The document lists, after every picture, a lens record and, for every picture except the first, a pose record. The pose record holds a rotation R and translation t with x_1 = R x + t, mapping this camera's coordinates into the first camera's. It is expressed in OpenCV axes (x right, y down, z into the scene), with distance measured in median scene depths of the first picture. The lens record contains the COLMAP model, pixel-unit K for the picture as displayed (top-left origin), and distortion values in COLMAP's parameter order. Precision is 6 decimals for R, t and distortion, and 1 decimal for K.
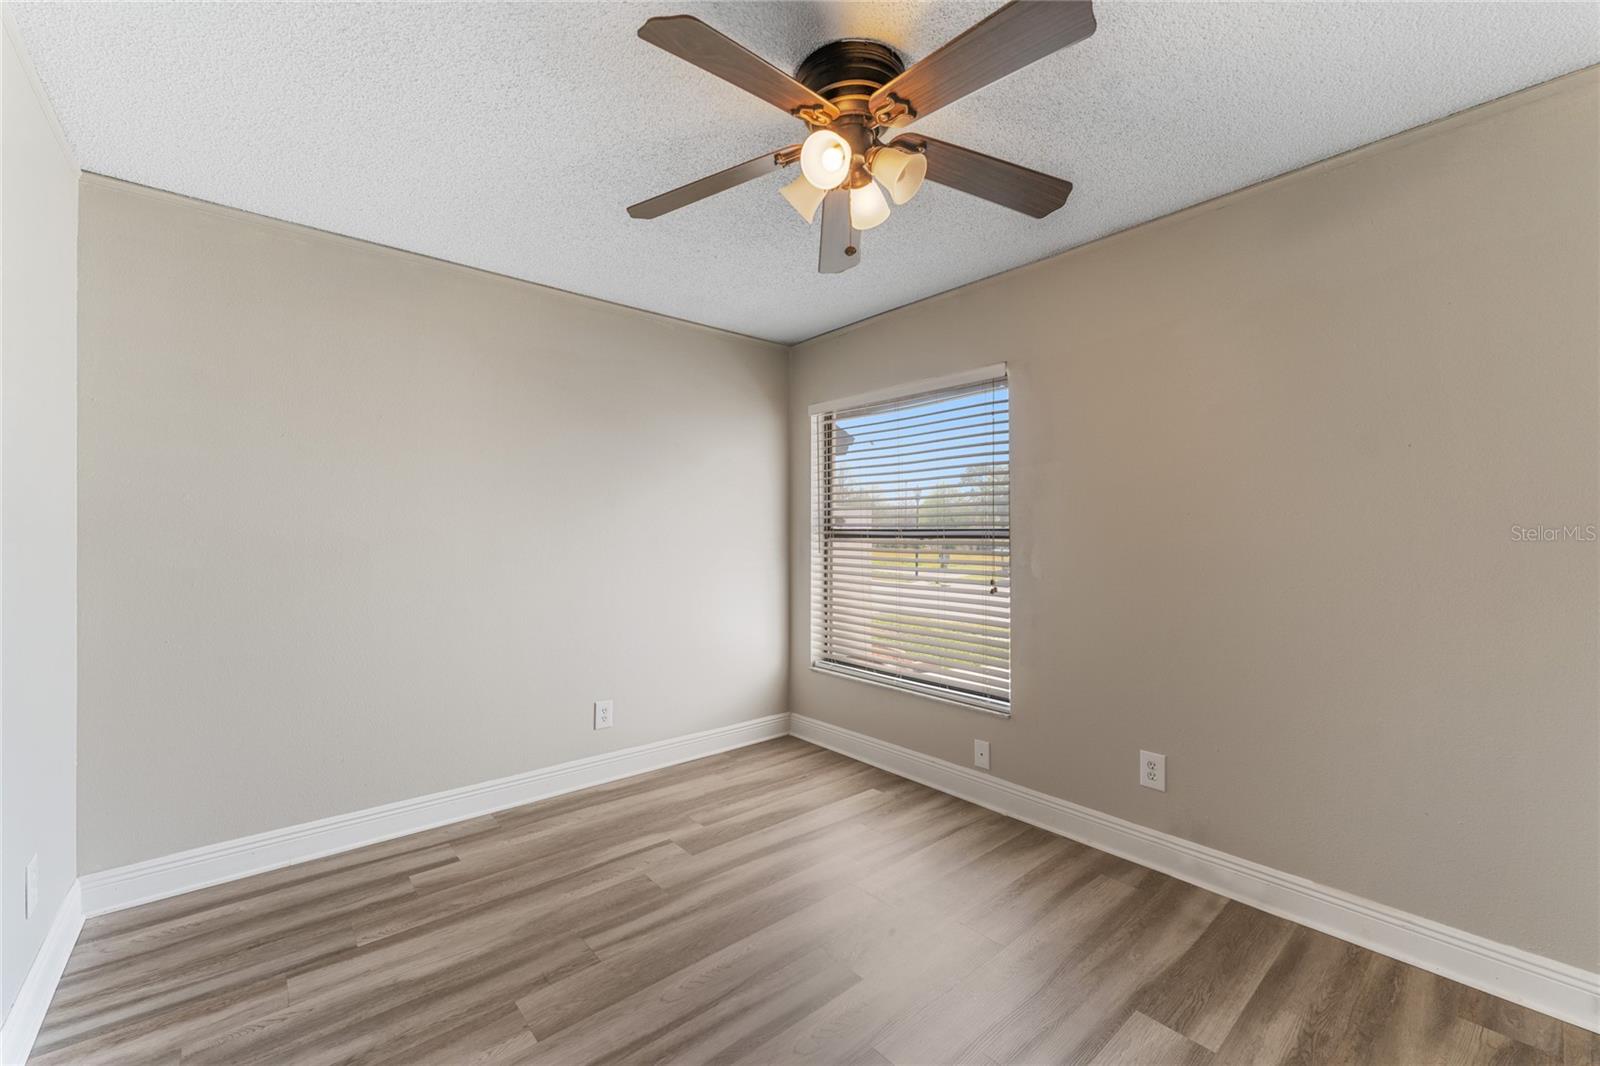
lens RADIAL K [[651.3, 0, 801.4], [0, 651.3, 533.5], [0, 0, 1]] dist [0.002113, -0.000097]
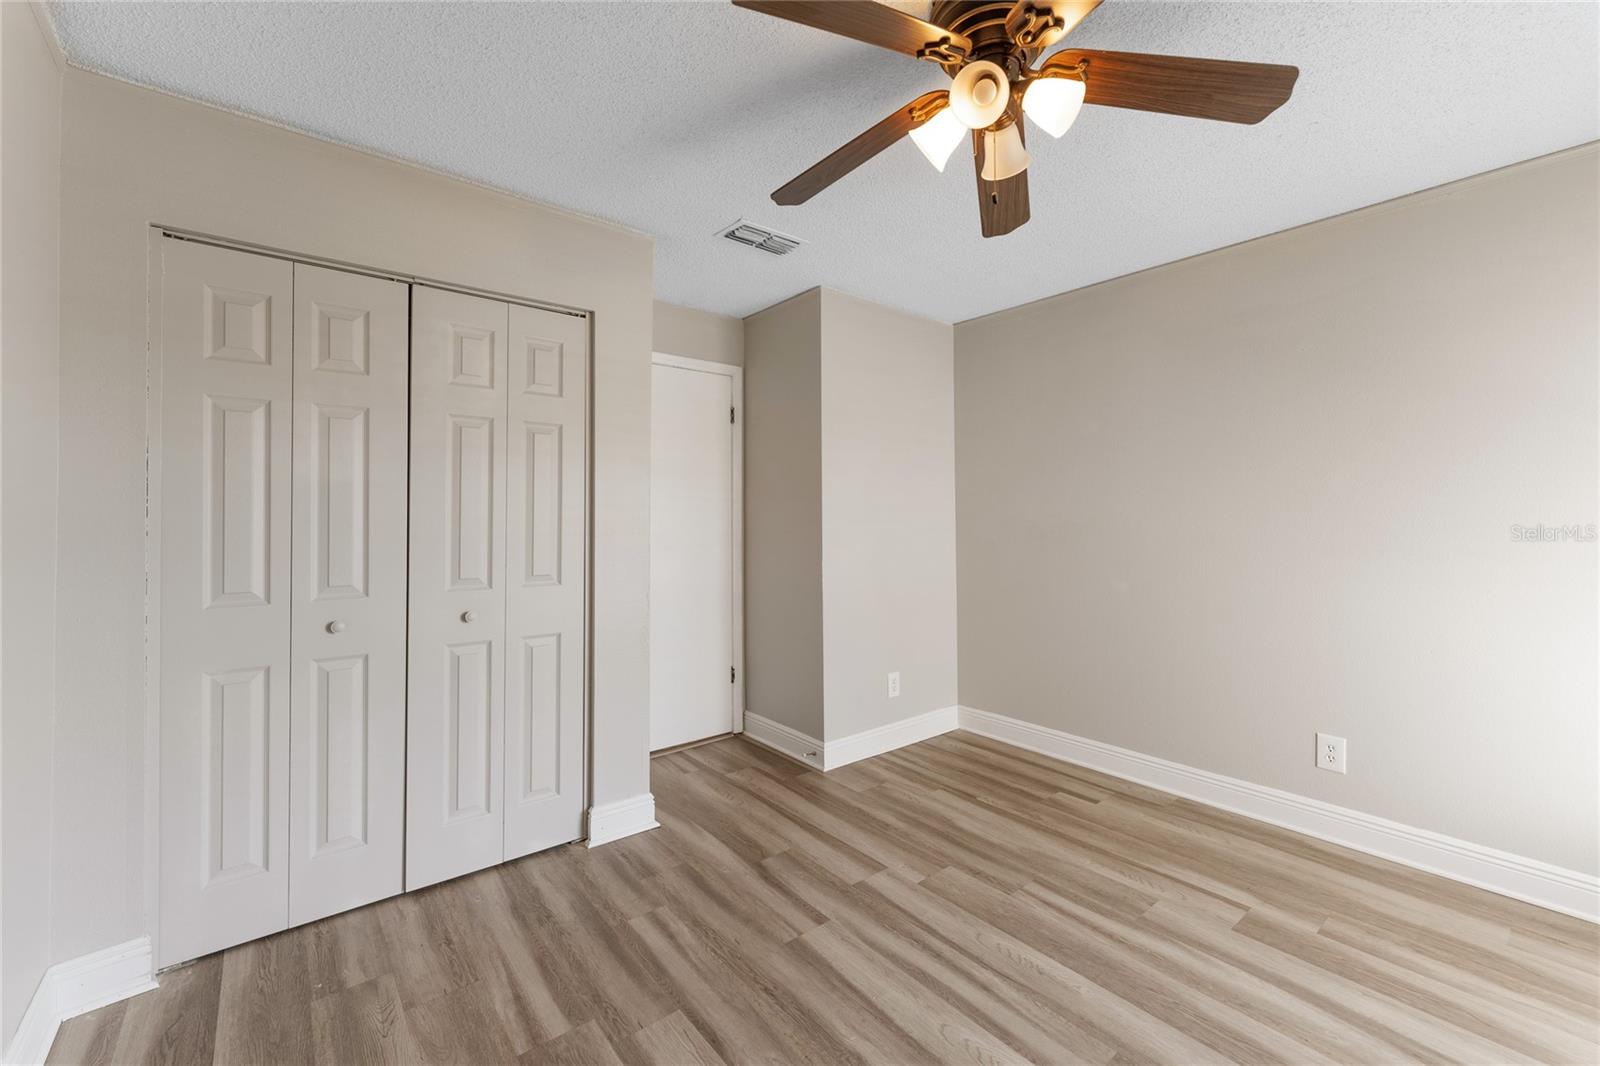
lens RADIAL K [[651.3, 0, 800.6], [0, 651.3, 522.2], [0, 0, 1]] dist [0.002113, -0.000097]
pose [[-0.027606, 0.003434, -0.999613, 0.698691], [-0.001347, 0.999993, 0.003473, -0.001596], [0.999618, 0.001443, -0.027601, 0.548858]]
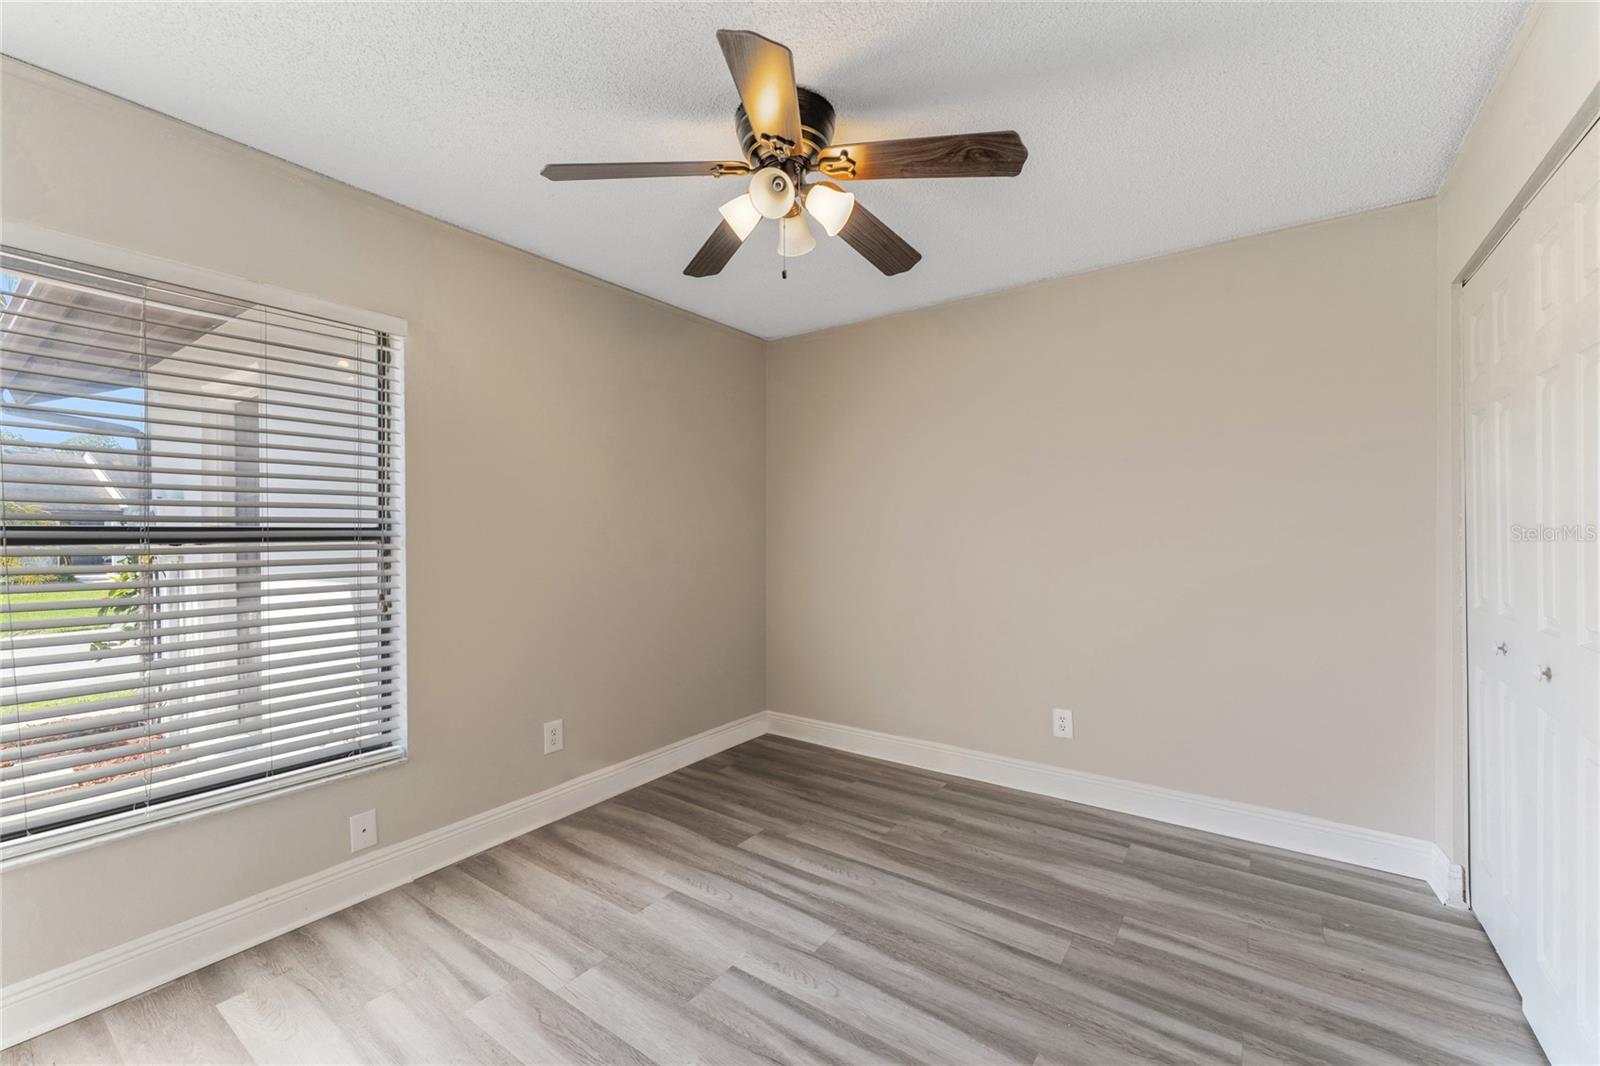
lens RADIAL K [[651.3, 0, 791.0], [0, 651.3, 534.1], [0, 0, 1]] dist [0.002113, -0.000097]
pose [[-0.232433, -0.004761, 0.972601, -0.735434], [0.005485, 0.999966, 0.006205, -0.002963], [-0.972597, 0.006777, -0.232399, 0.910740]]
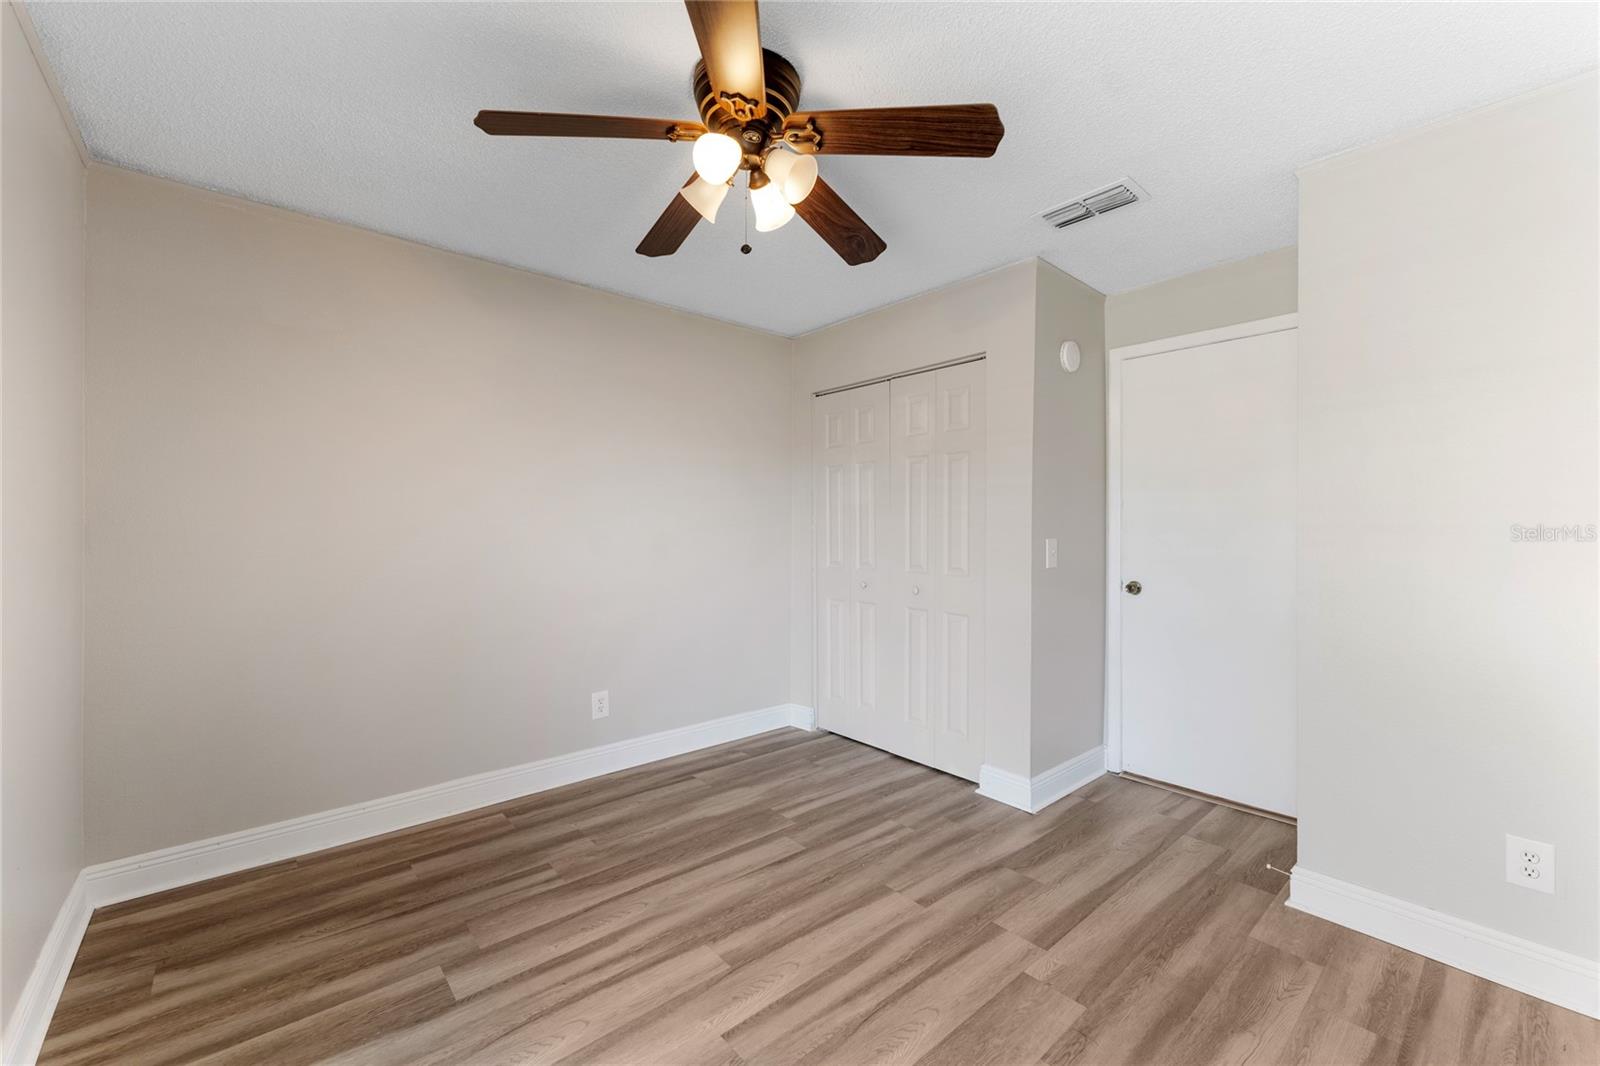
lens RADIAL K [[651.3, 0, 802.2], [0, 651.3, 526.3], [0, 0, 1]] dist [0.002113, -0.000097]
pose [[-0.999980, -0.003143, -0.005498, -0.006301], [-0.003158, 0.999991, 0.002712, 0.000298], [0.005489, 0.002729, -0.999981, 1.487590]]
